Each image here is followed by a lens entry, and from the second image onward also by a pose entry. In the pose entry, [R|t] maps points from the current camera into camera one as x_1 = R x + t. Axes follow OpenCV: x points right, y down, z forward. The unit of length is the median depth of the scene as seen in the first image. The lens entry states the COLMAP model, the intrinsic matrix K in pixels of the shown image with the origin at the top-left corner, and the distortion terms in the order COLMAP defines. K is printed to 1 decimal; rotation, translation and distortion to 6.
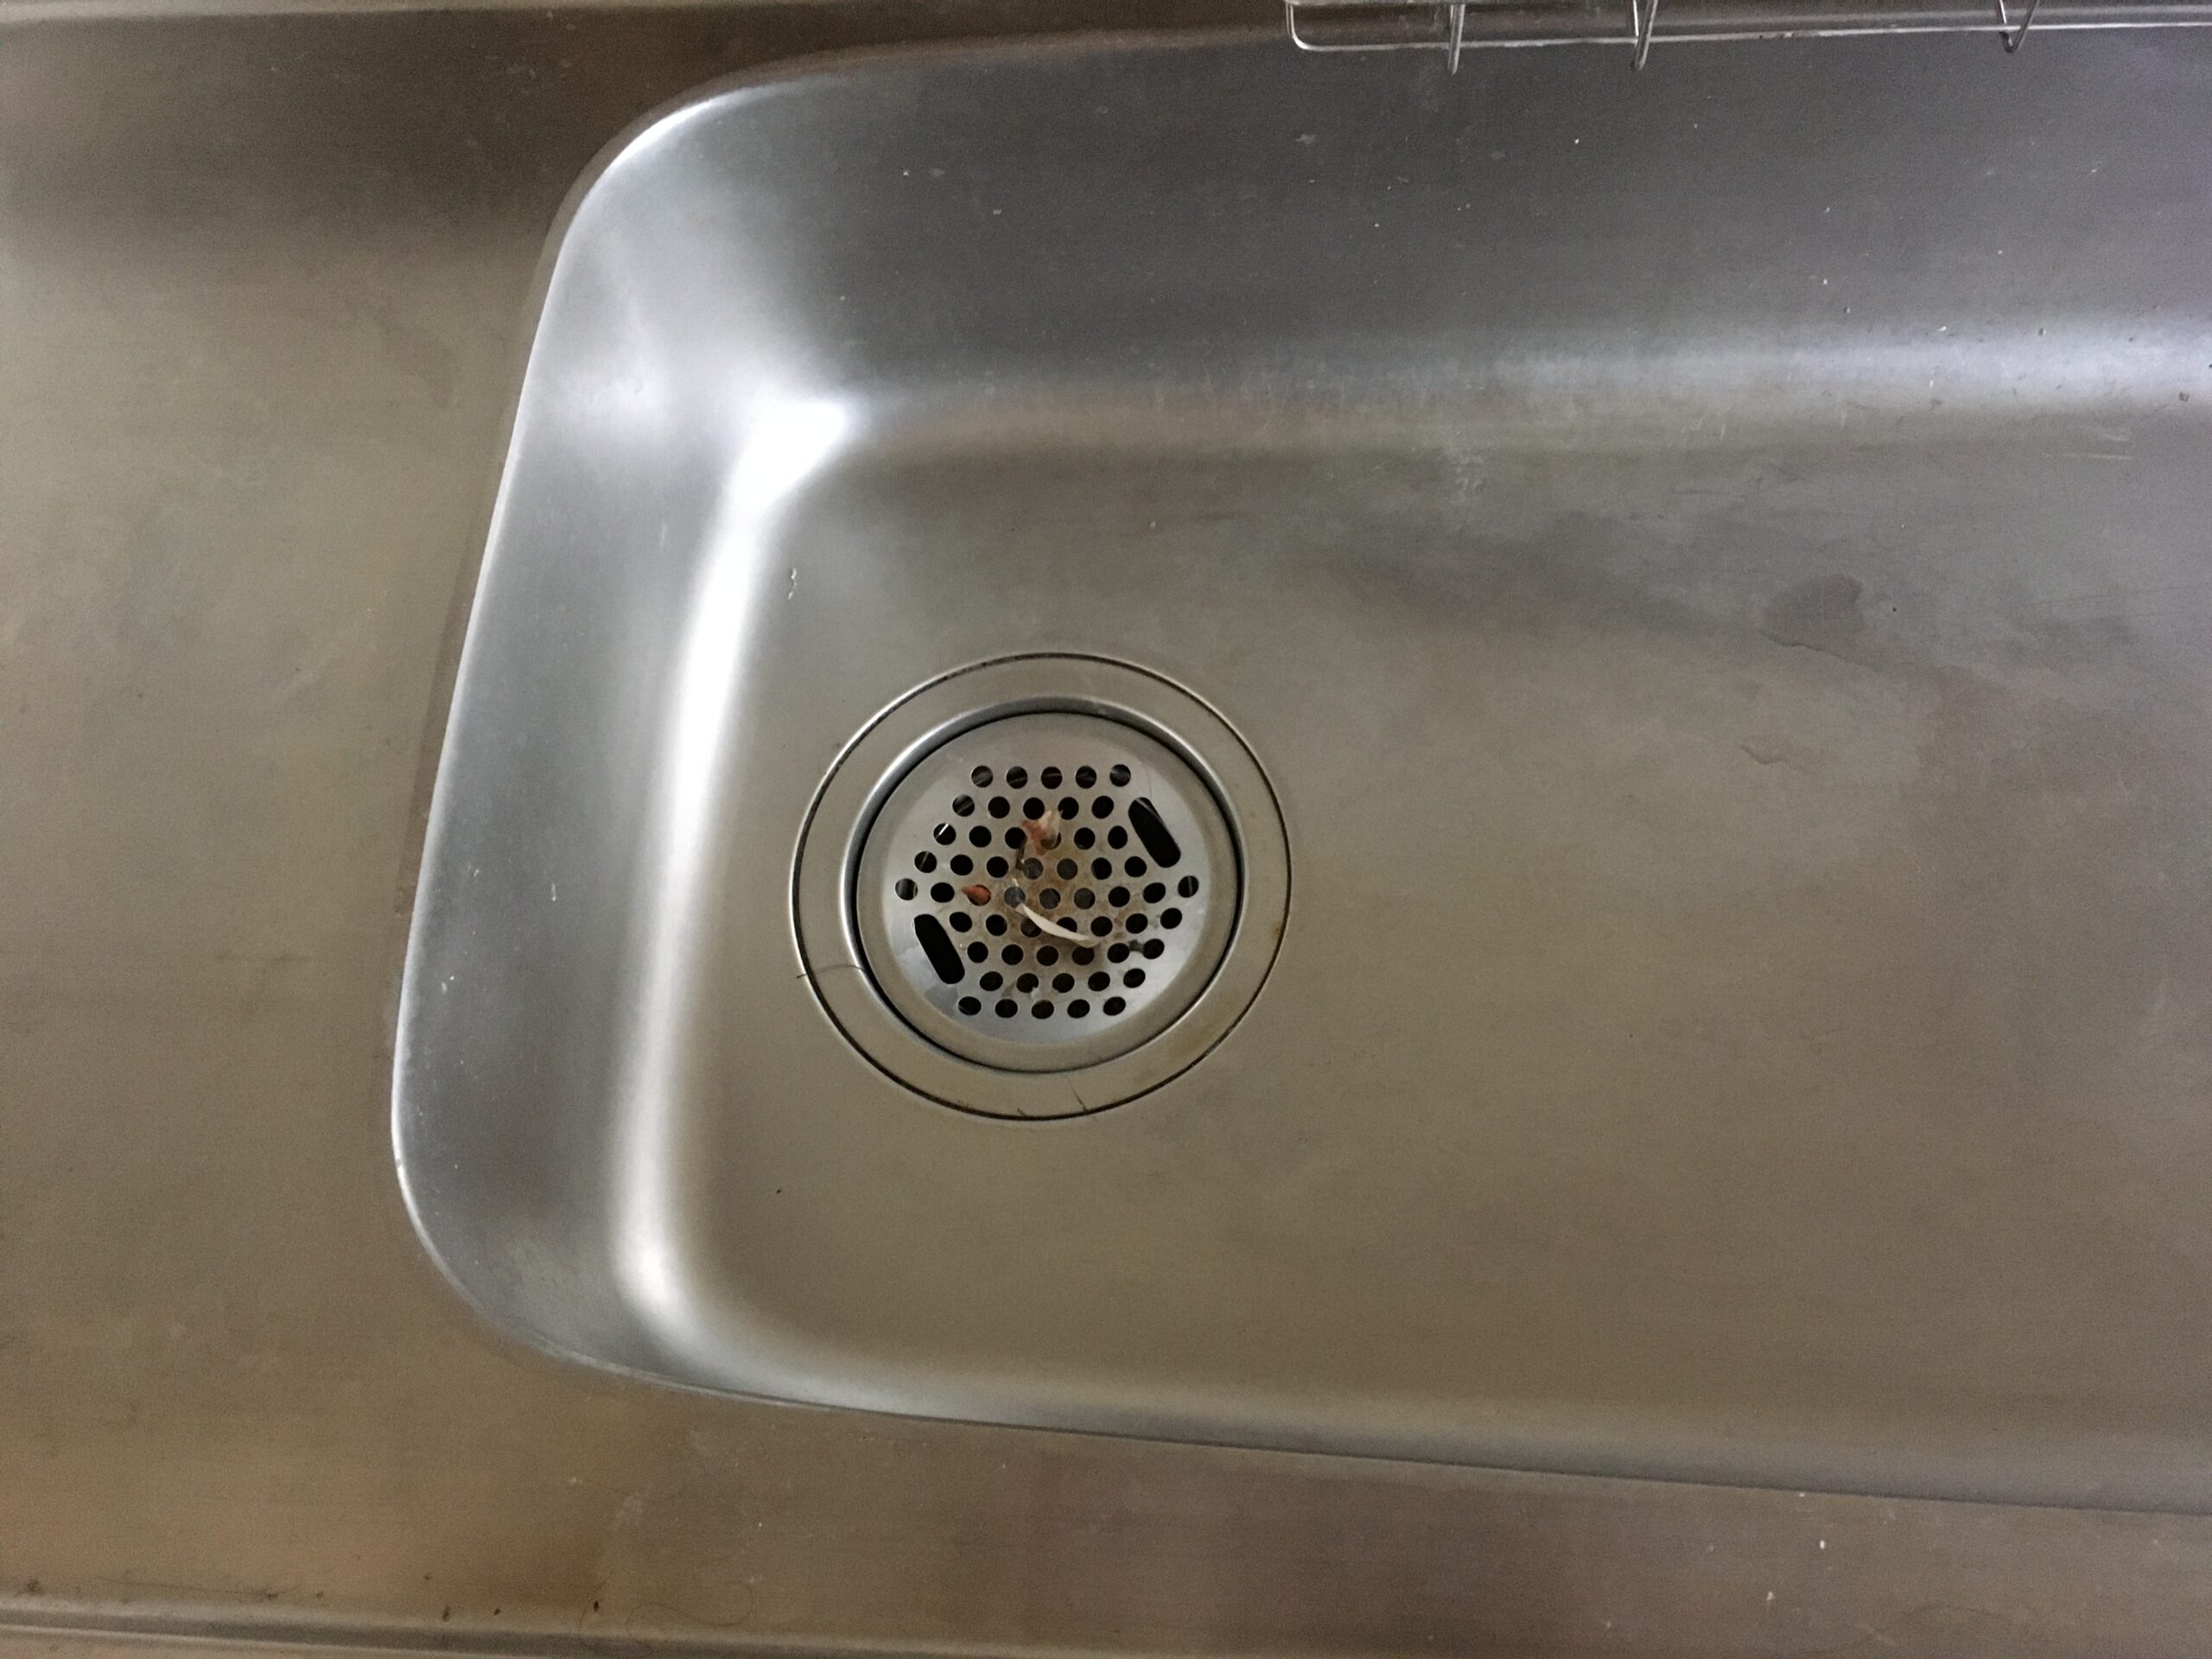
lens RADIAL K [[1856.7, 0, 1111.4], [0, 1856.7, 827.5], [0, 0, 1]] dist [0.067531, -0.069633]
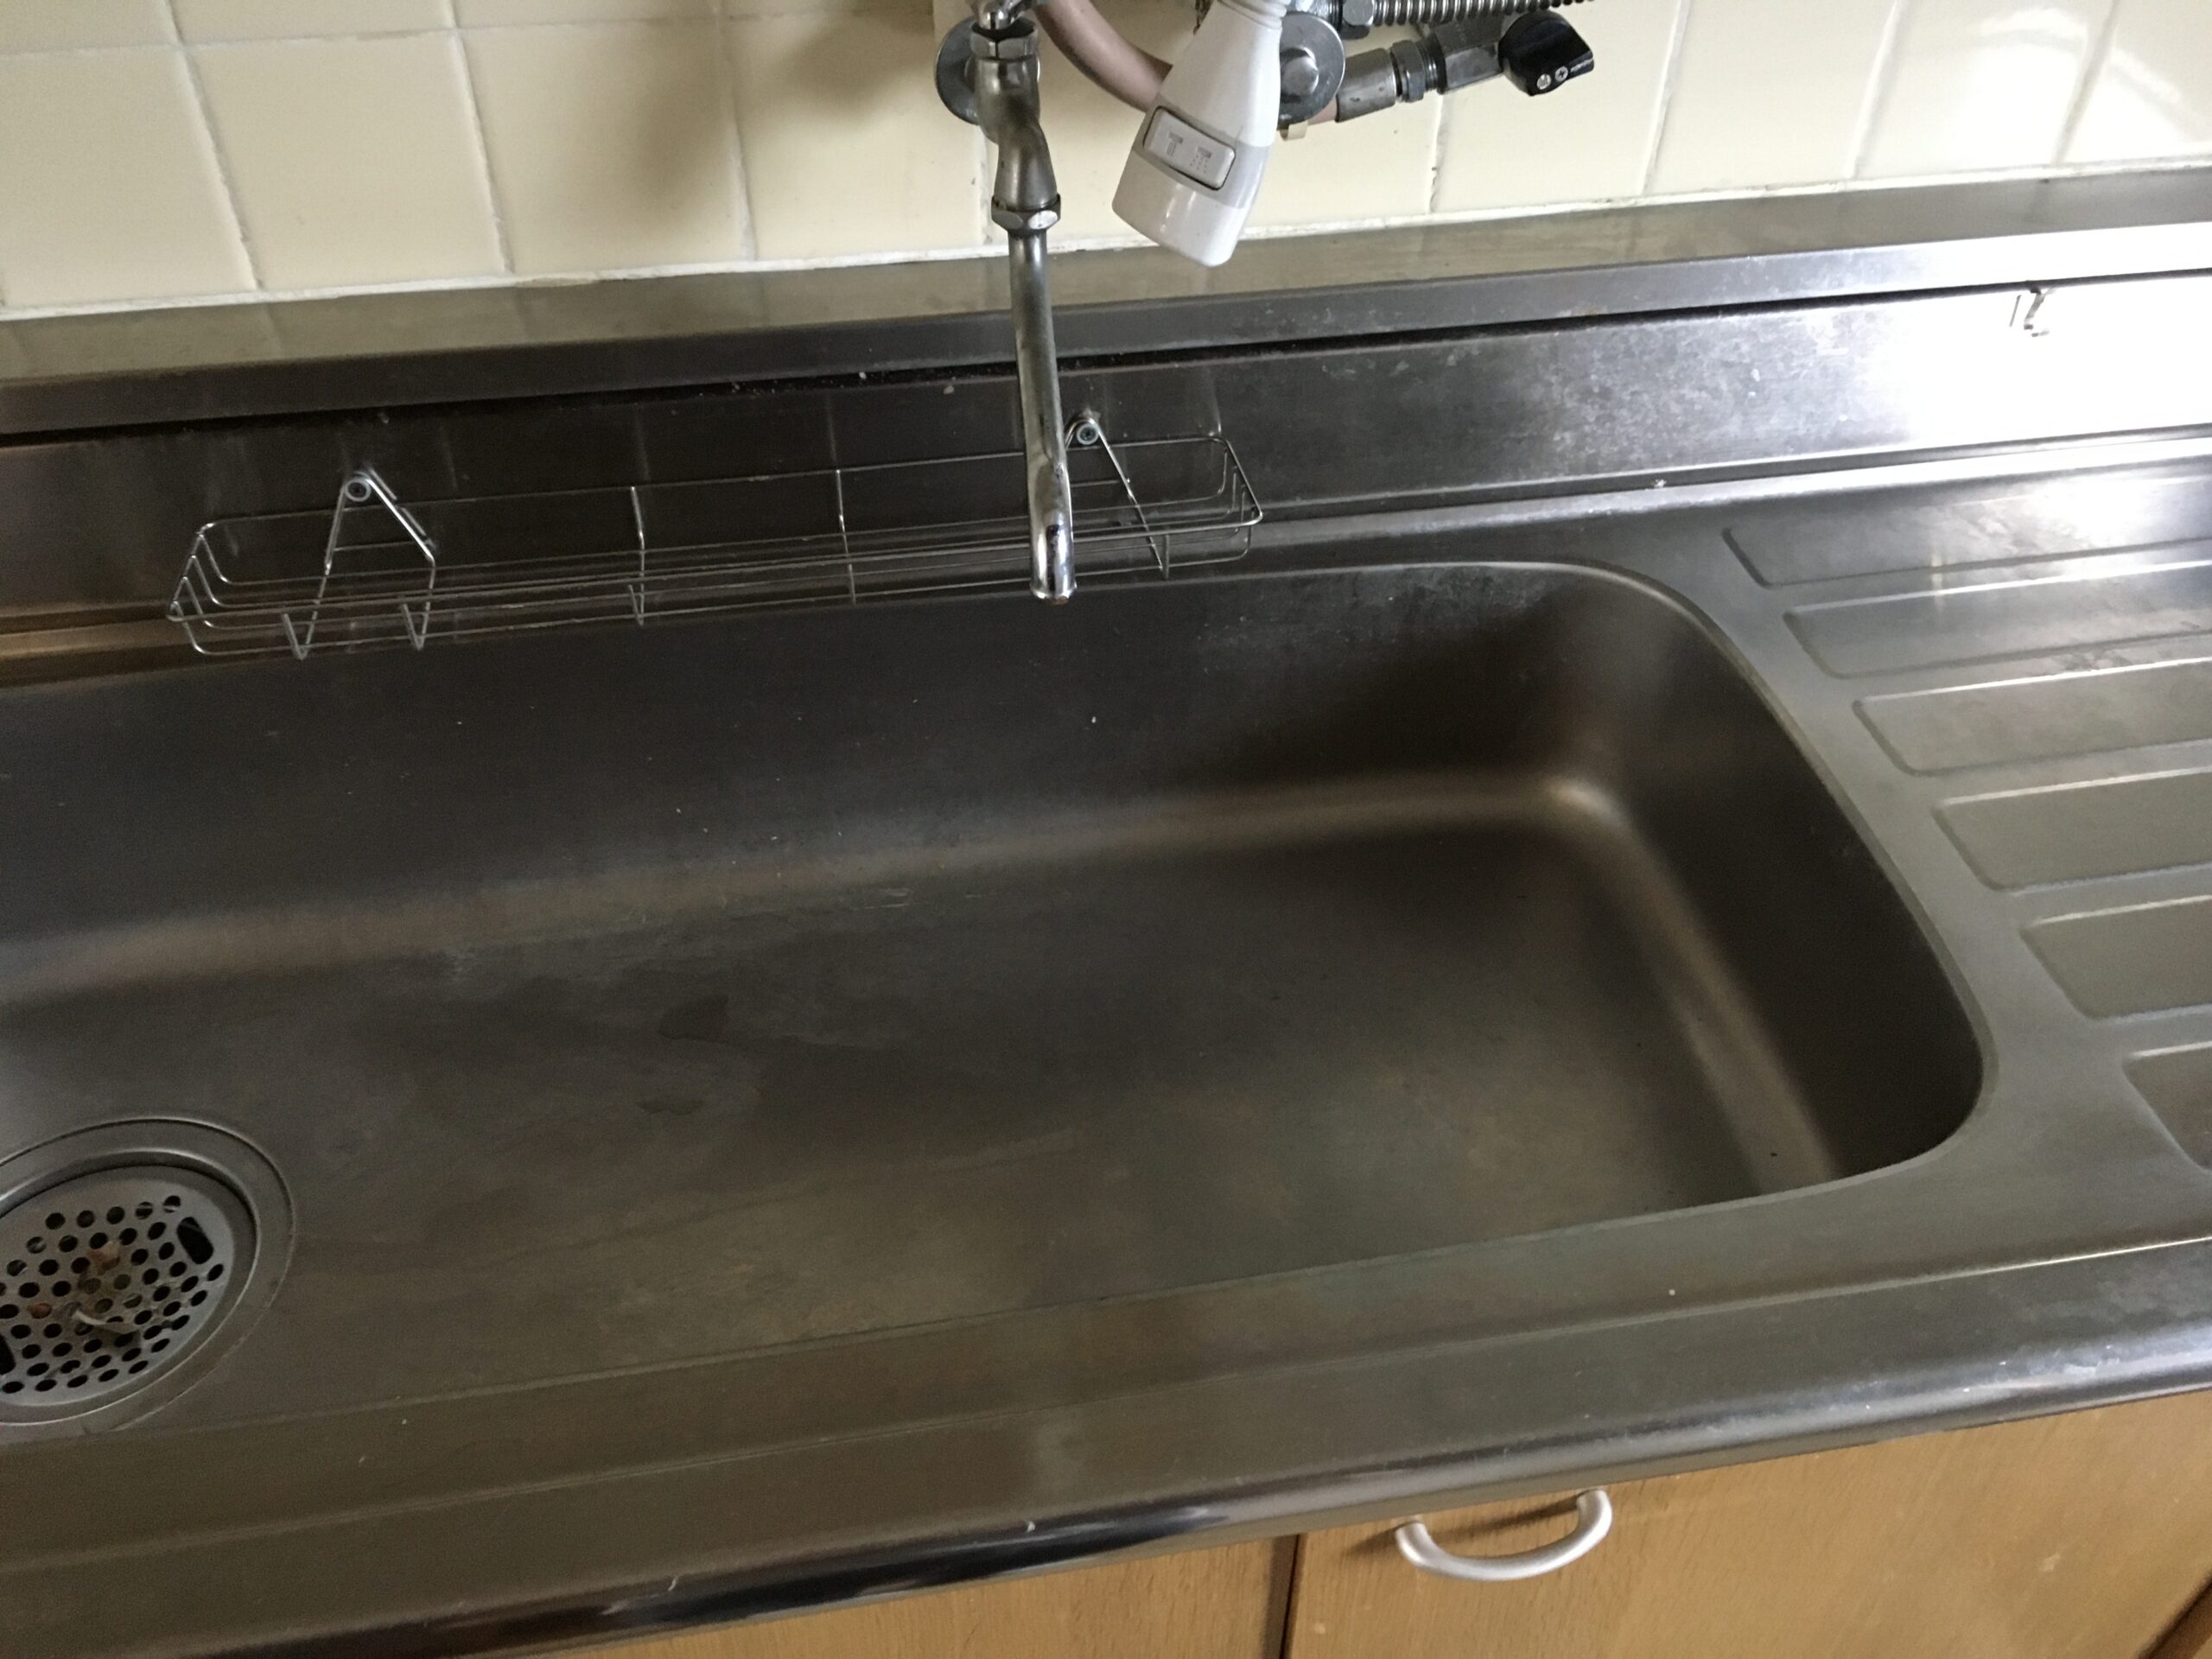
lens RADIAL K [[1856.7, 0, 1091.5], [0, 1856.7, 831.0], [0, 0, 1]] dist [0.067531, -0.069633]
pose [[0.972220, -0.089556, 0.216257, 0.365446], [0.173005, 0.897255, -0.406204, 0.379789], [-0.157660, 0.432334, 0.887824, -0.367461]]
